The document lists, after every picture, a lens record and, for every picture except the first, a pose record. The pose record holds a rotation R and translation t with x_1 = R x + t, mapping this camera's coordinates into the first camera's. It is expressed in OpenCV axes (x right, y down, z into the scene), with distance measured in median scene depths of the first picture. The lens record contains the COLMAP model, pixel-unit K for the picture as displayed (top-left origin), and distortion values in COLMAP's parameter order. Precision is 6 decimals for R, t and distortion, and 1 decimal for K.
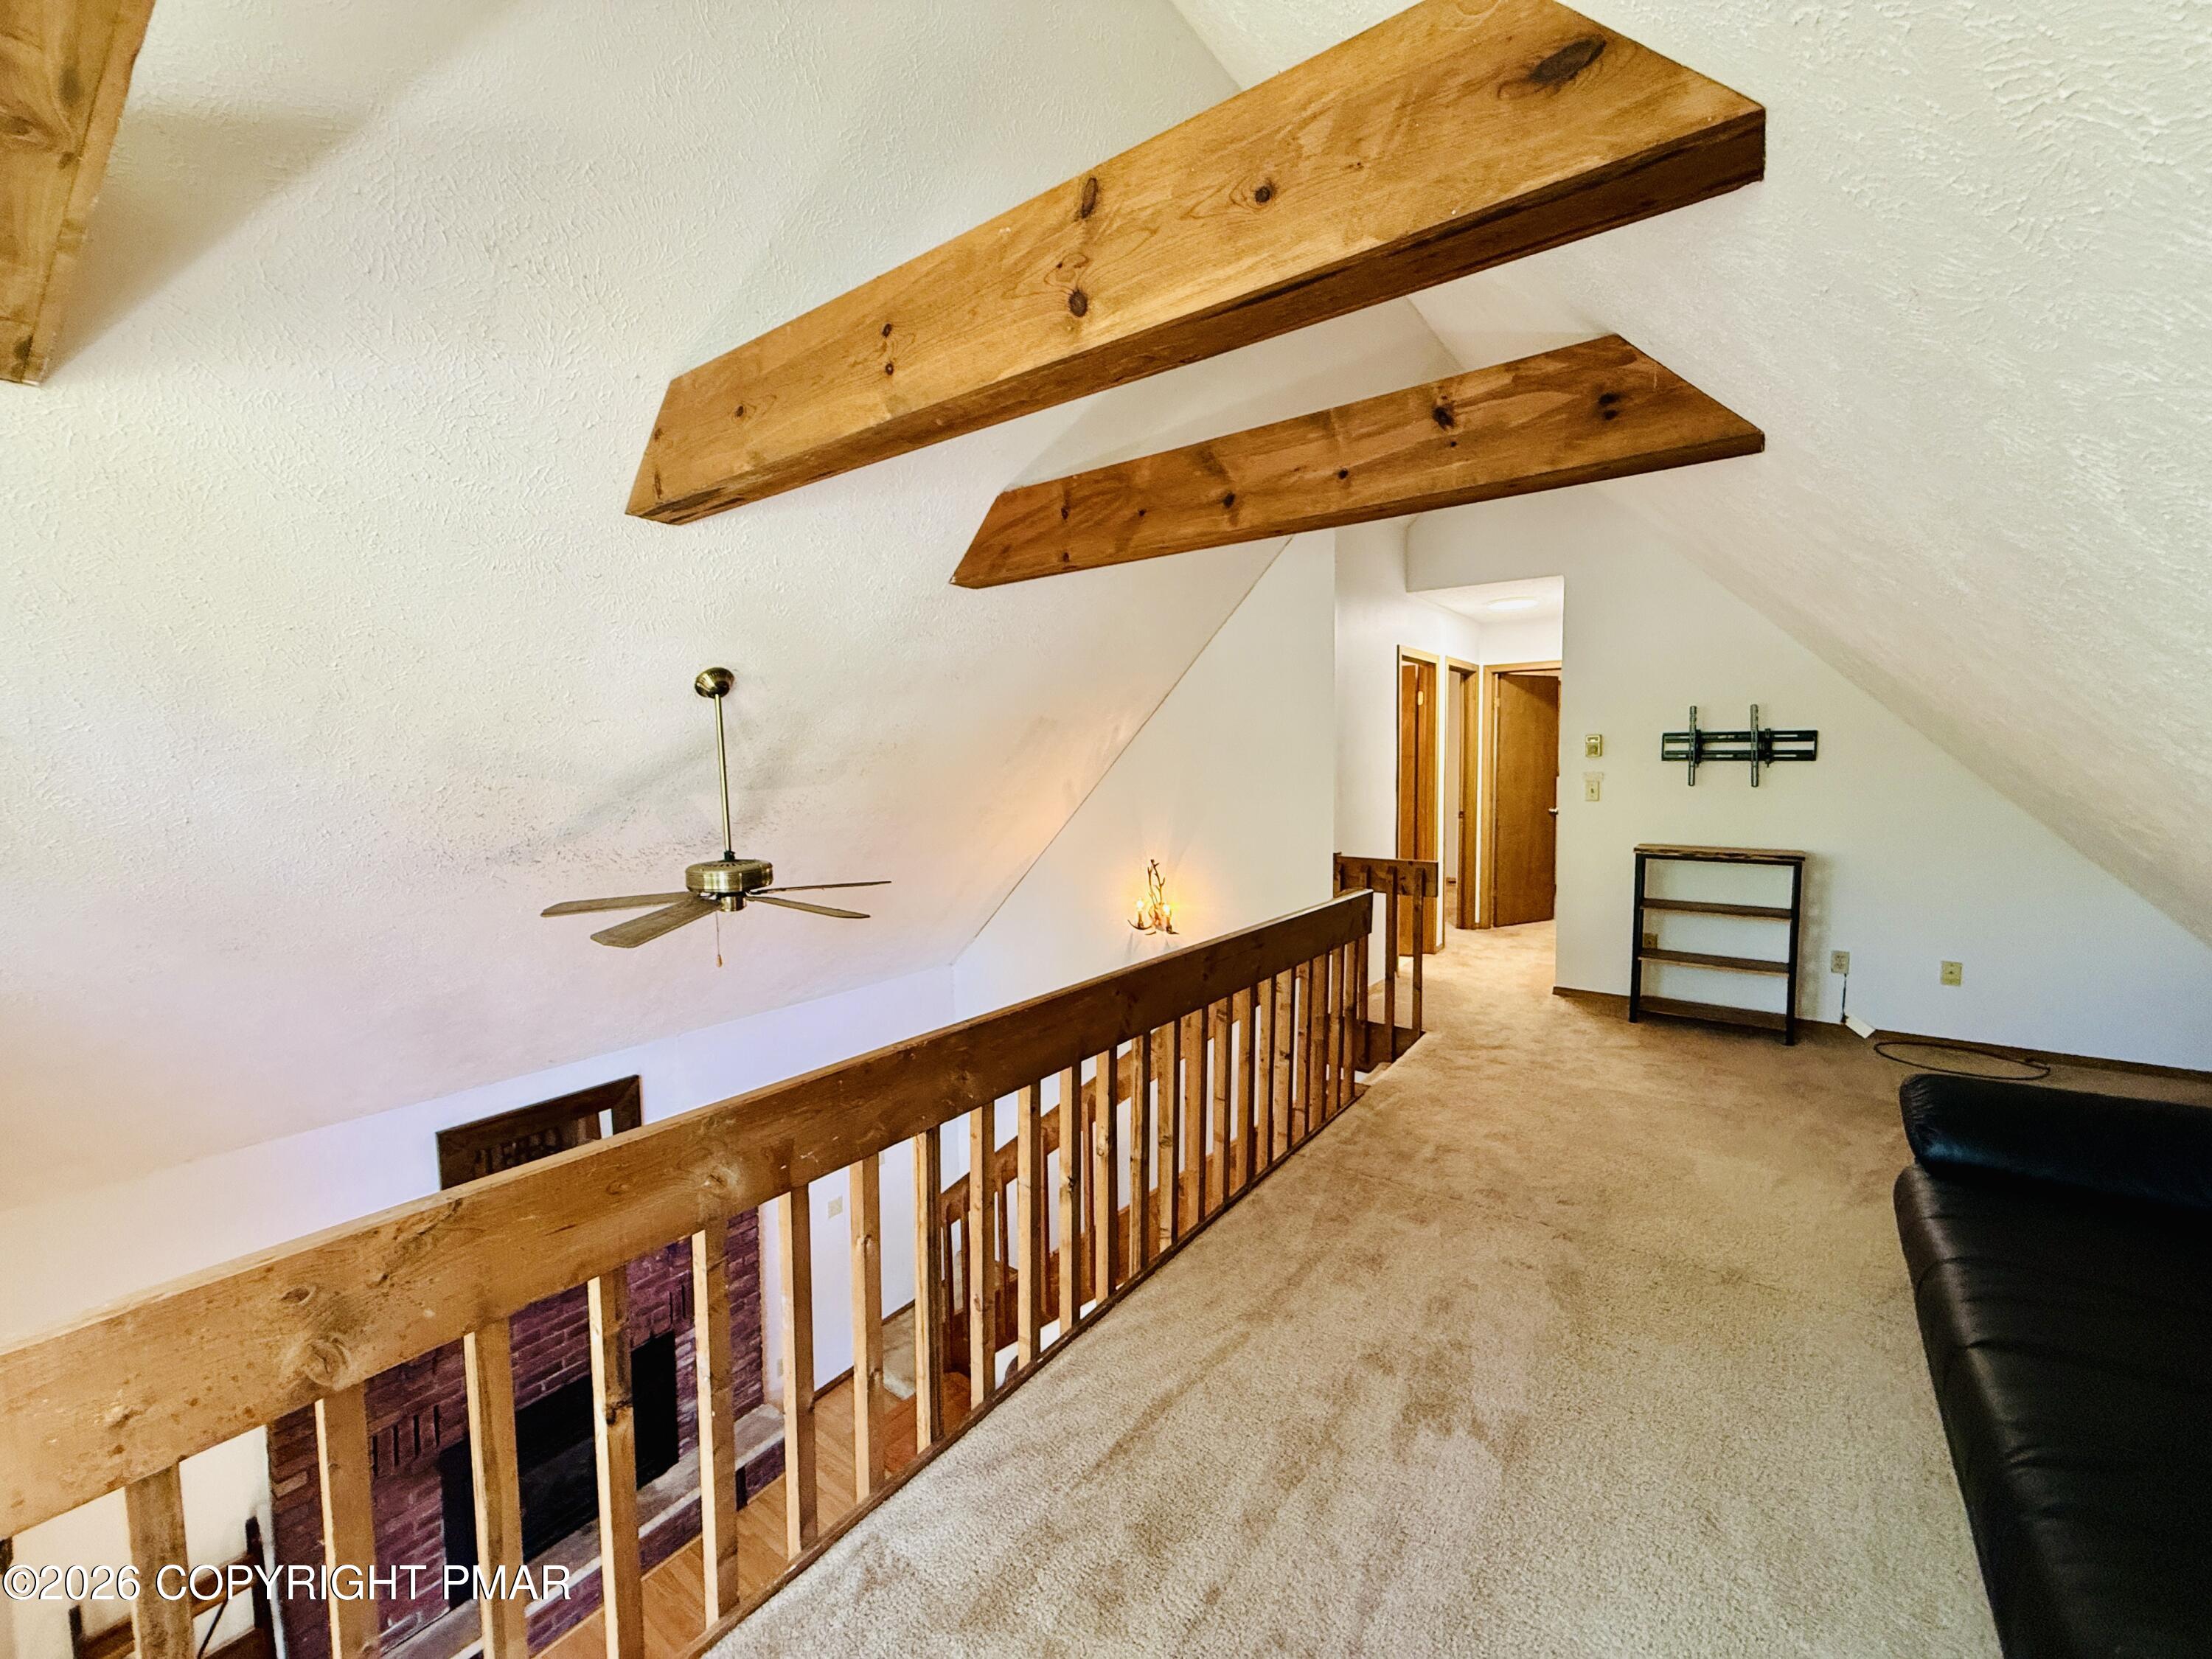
lens RADIAL K [[878.9, 0, 1105.6], [0, 878.9, 821.9], [0, 0, 1]] dist [-0.000687, -0.000175]
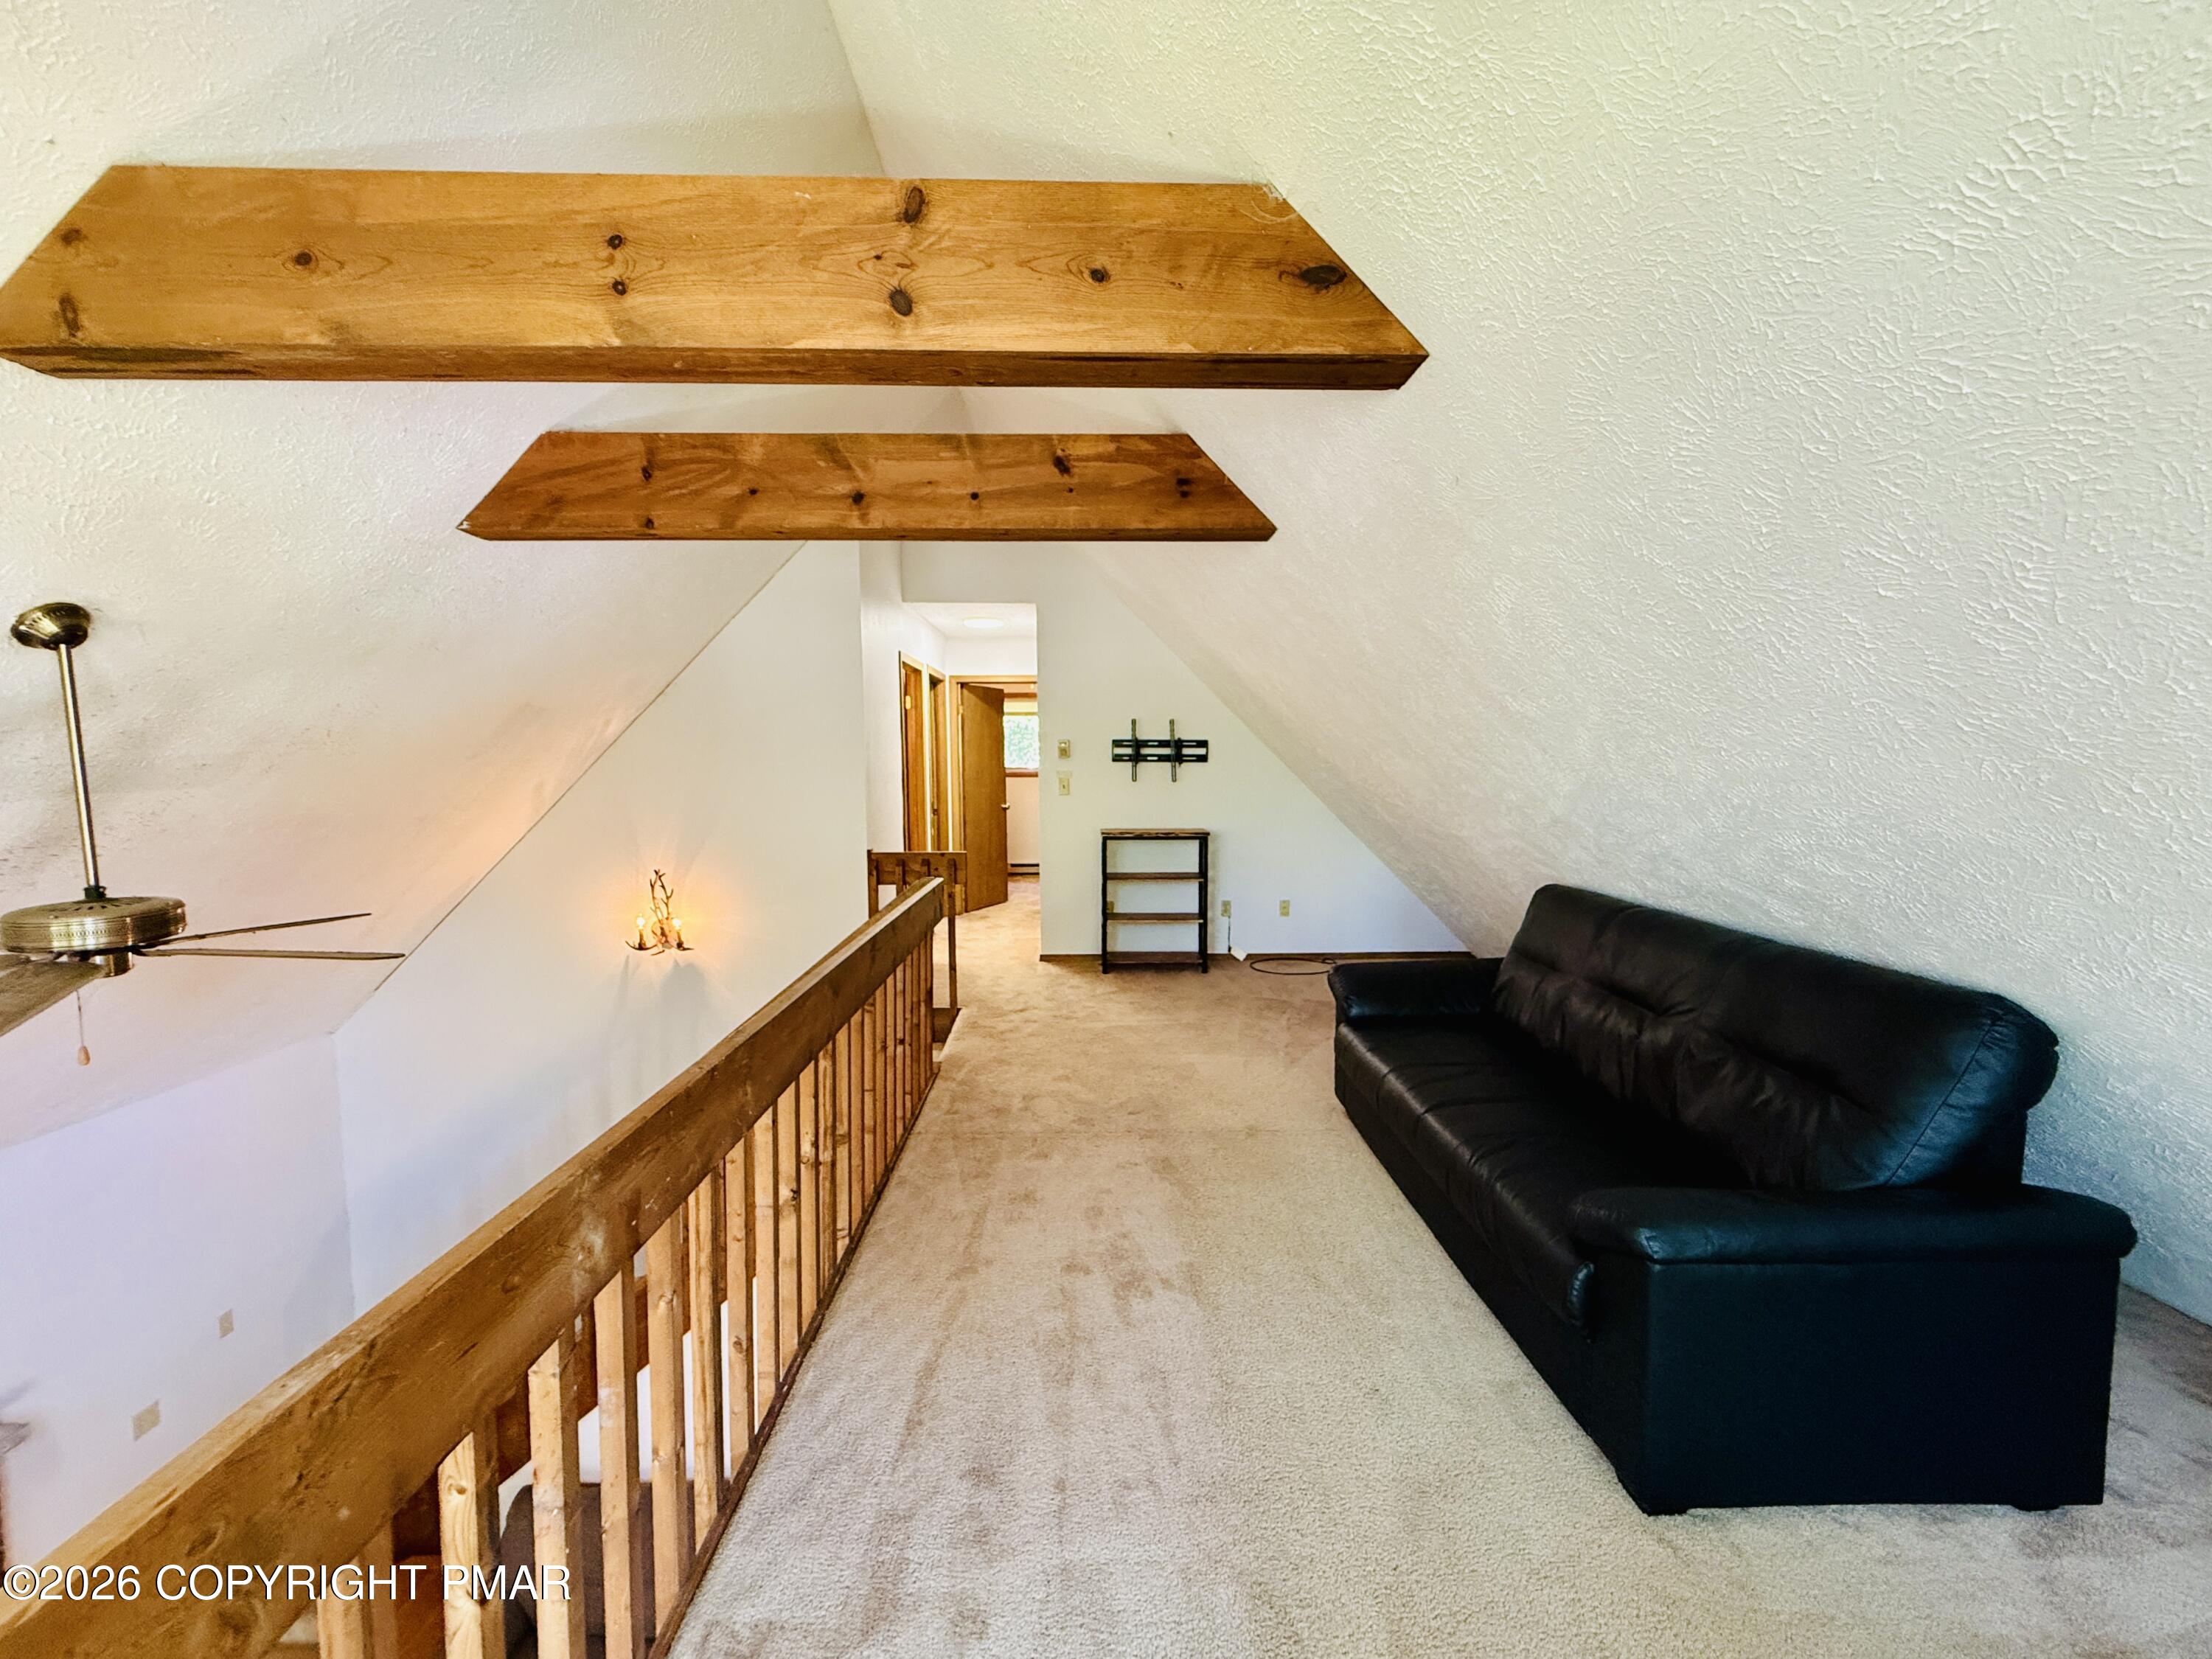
lens RADIAL K [[887.0, 0, 1105.2], [0, 887.0, 819.9], [0, 0, 1]] dist [-0.002299, -0.000012]
pose [[0.789520, -0.033123, 0.612831, -0.258586], [0.038066, 0.999263, 0.004967, 0.010359], [-0.612544, 0.019406, 0.790198, 0.023290]]
